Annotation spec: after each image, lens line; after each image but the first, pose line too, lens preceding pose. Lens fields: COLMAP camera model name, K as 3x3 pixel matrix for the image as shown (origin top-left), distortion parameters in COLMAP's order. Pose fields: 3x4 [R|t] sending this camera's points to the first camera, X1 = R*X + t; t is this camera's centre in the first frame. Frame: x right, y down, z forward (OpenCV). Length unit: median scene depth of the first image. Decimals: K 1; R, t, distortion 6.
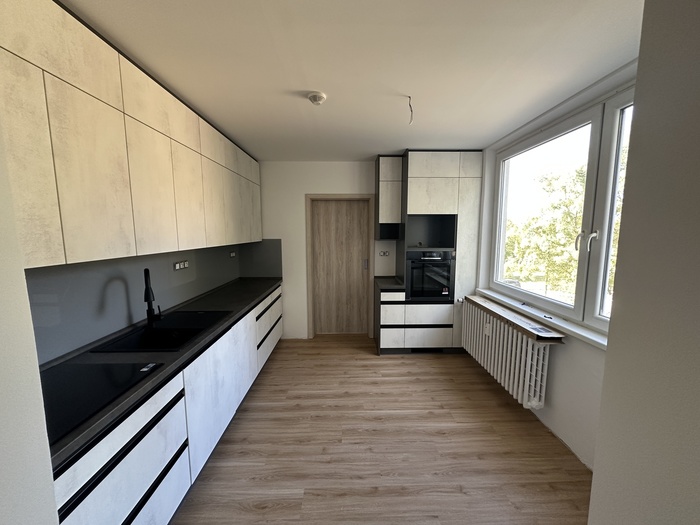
lens RADIAL K [[277.2, 0, 352.1], [0, 277.2, 263.8], [0, 0, 1]] dist [-0.002798, 0.000694]
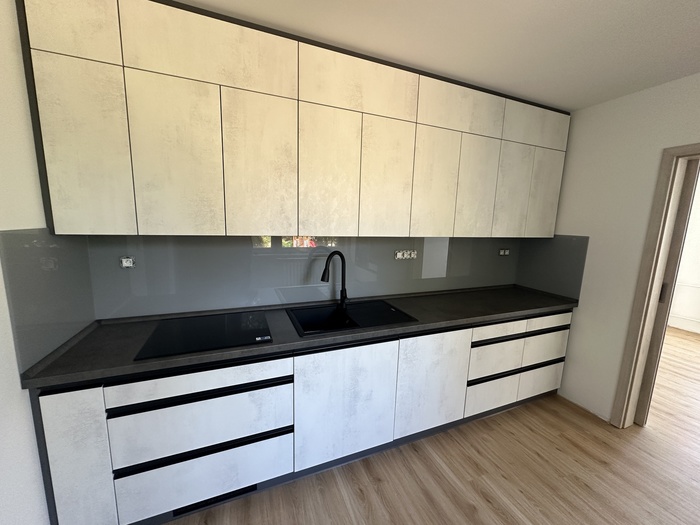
lens RADIAL K [[277.2, 0, 350.5], [0, 277.2, 264.0], [0, 0, 1]] dist [-0.002798, 0.000694]
pose [[0.354797, 0.154755, -0.922047, 0.236210], [-0.139174, 0.983960, 0.111594, -0.055422], [0.924527, 0.088732, 0.370644, 0.628948]]
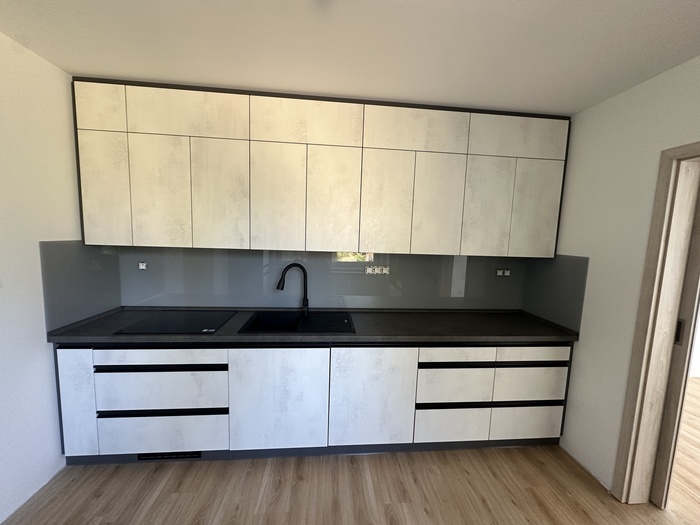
lens RADIAL K [[277.2, 0, 350.1], [0, 277.2, 263.6], [0, 0, 1]] dist [-0.002798, 0.000694]
pose [[0.064315, 0.106239, -0.992258, 0.424538], [-0.151492, 0.983832, 0.095518, -0.123885], [0.986364, 0.144176, 0.079370, 1.076045]]
